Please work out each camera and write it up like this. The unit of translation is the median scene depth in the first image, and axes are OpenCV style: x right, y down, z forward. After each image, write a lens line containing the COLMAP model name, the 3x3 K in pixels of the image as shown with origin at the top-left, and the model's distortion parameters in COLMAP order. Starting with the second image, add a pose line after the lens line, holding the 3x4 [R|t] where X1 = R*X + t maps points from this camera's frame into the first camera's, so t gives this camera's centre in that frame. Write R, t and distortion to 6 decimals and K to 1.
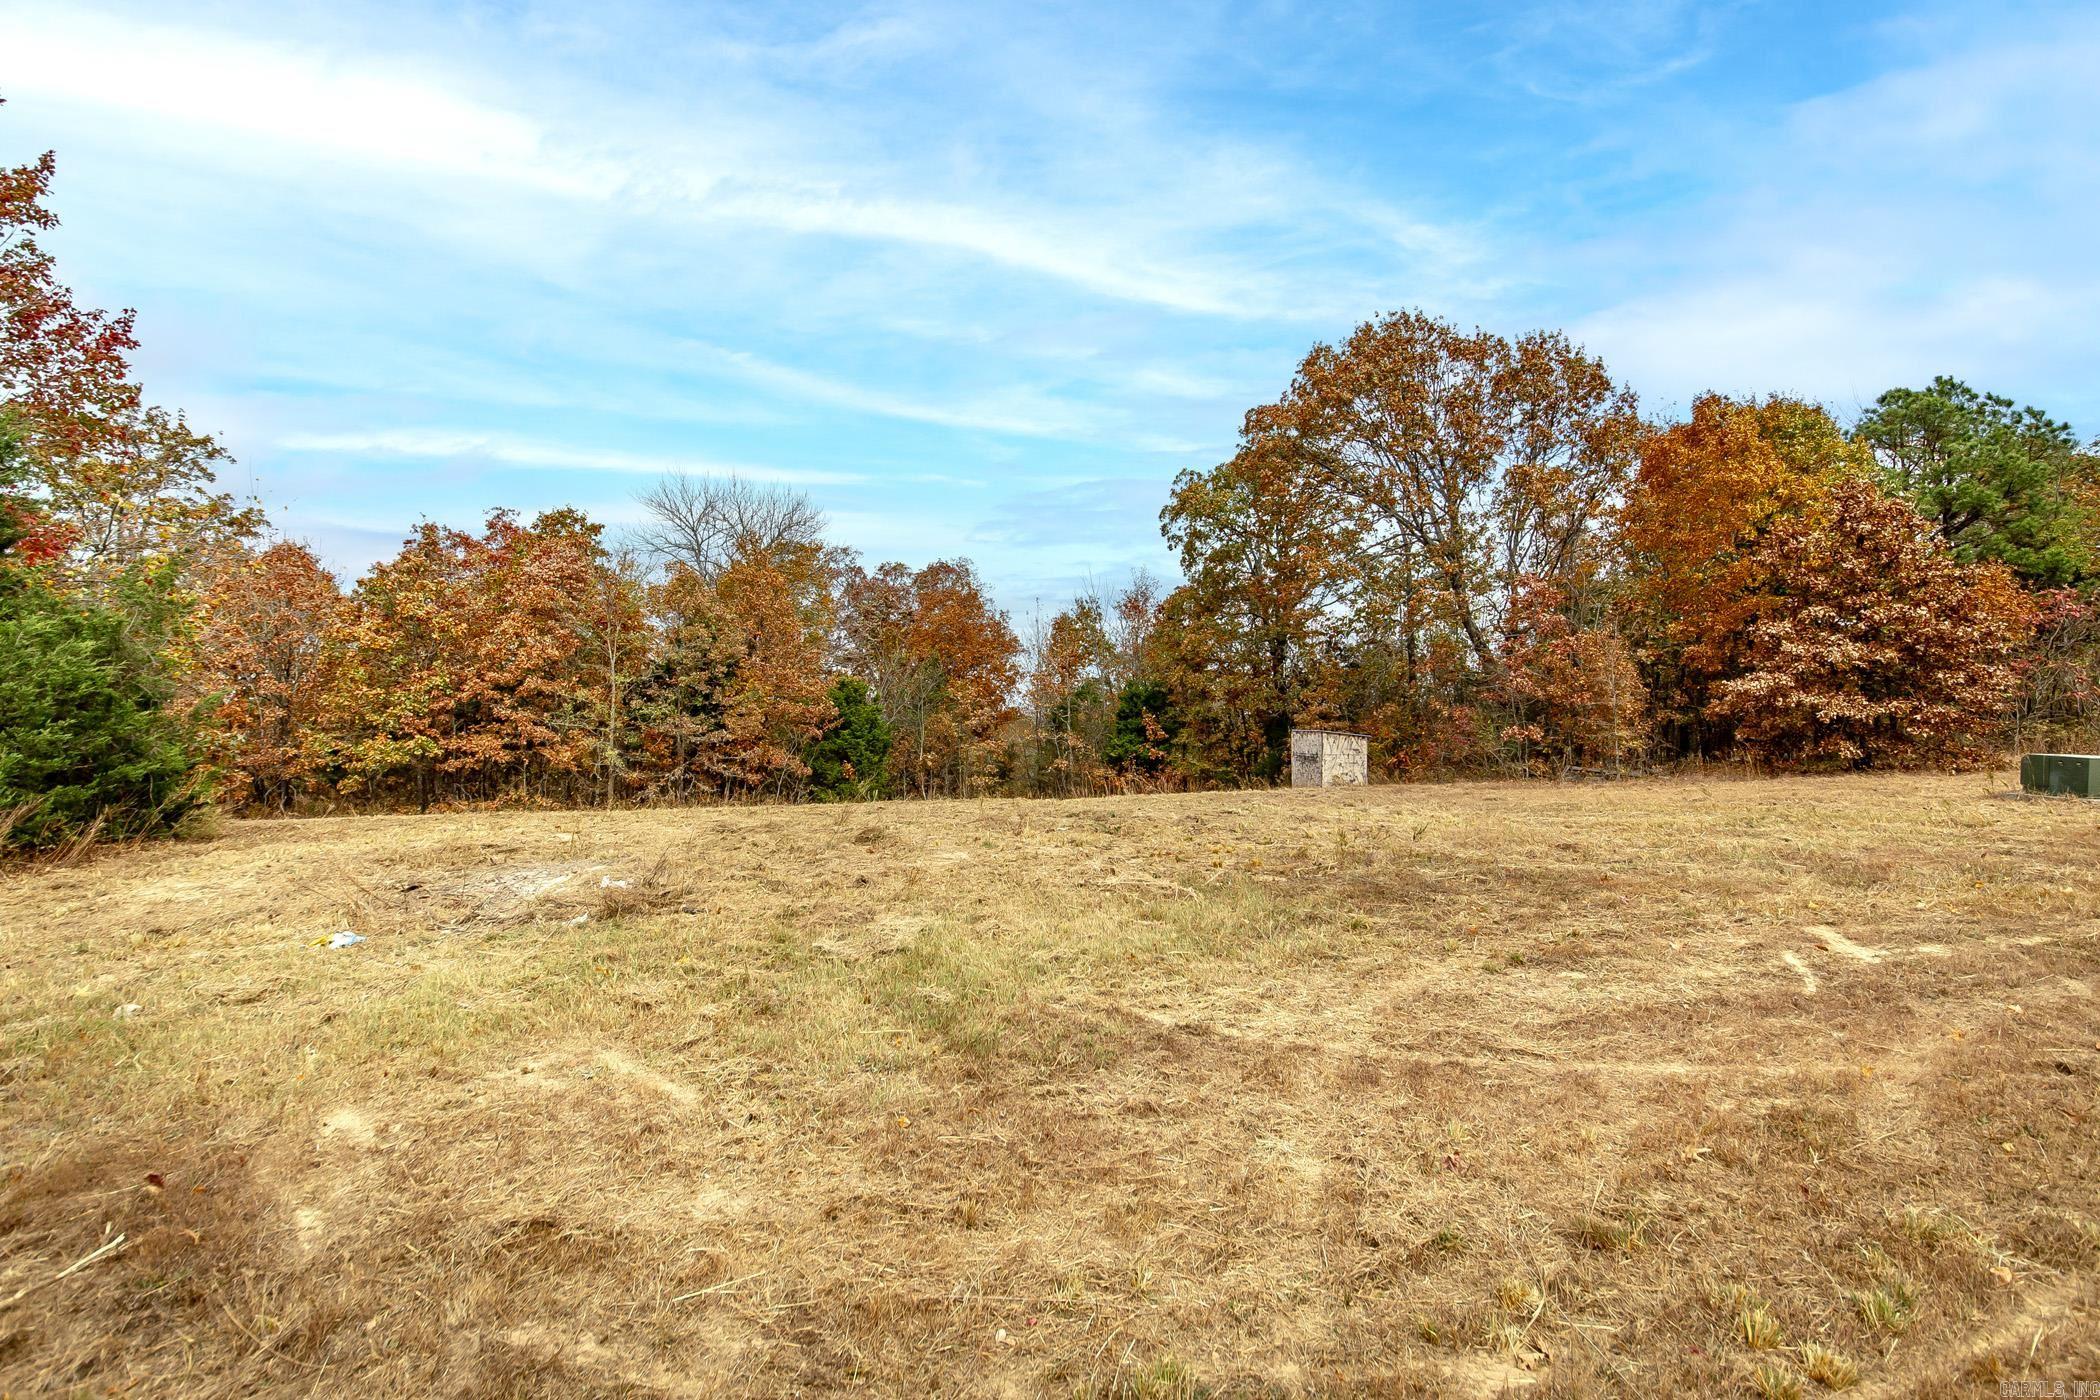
lens RADIAL K [[968.3, 0, 1050.5], [0, 968.3, 708.5], [0, 0, 1]] dist [-0.001082, -0.000122]
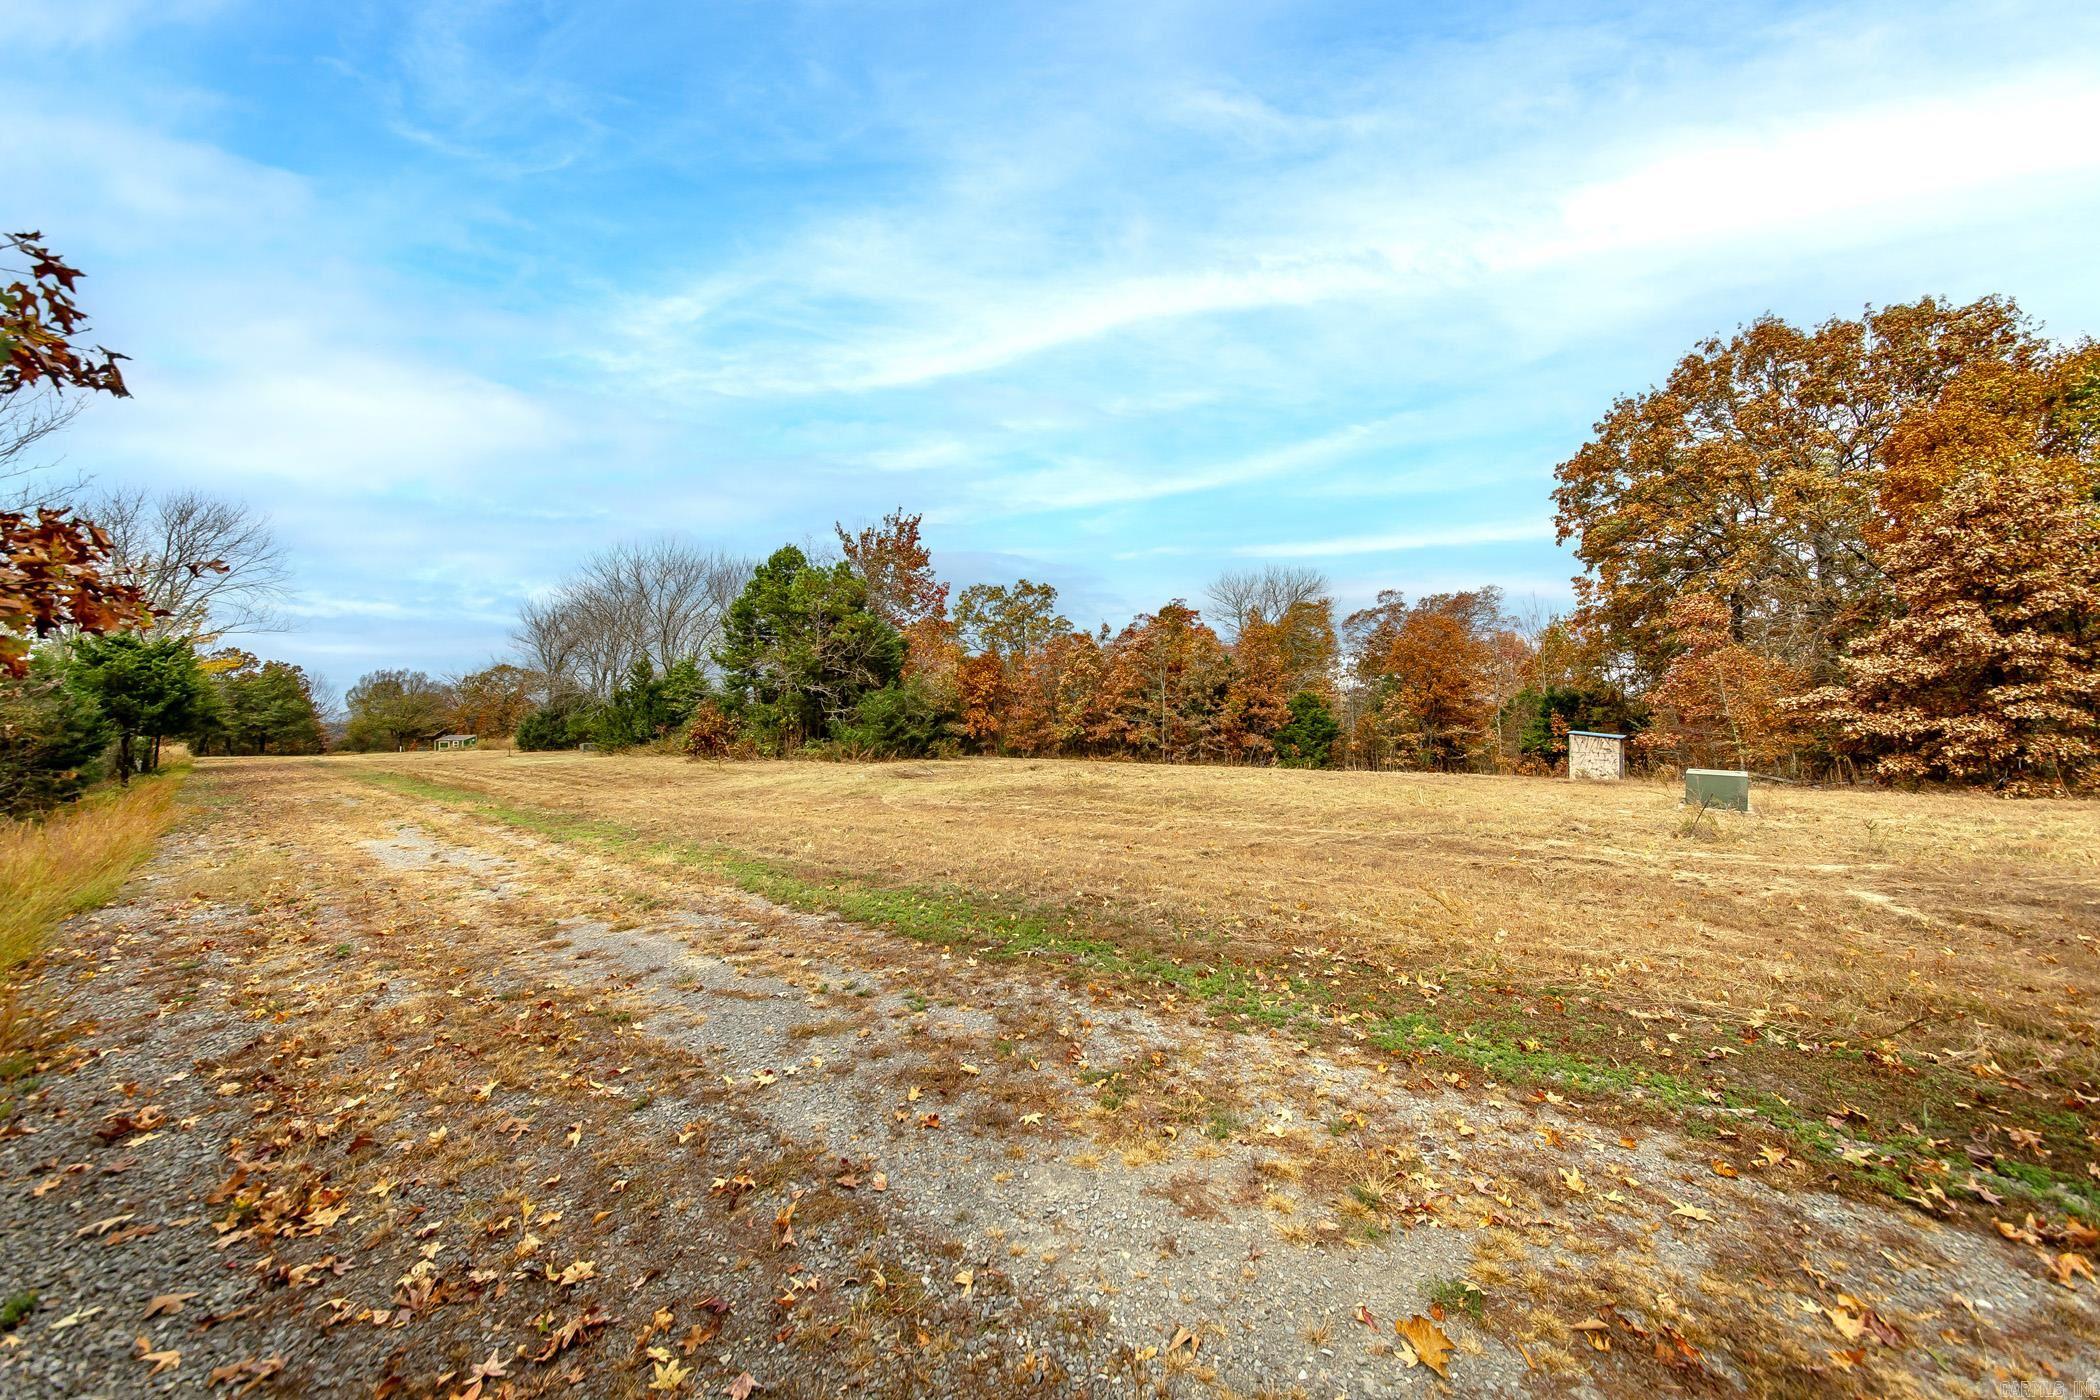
lens RADIAL K [[765.9, 0, 1046.2], [0, 765.9, 707.6], [0, 0, 1]] dist [0.001302, 0.000067]
pose [[0.626795, -0.000771, -0.779184, 0.613210], [0.009659, 0.999930, 0.006780, -0.021391], [0.779124, -0.011776, 0.626759, -0.122265]]
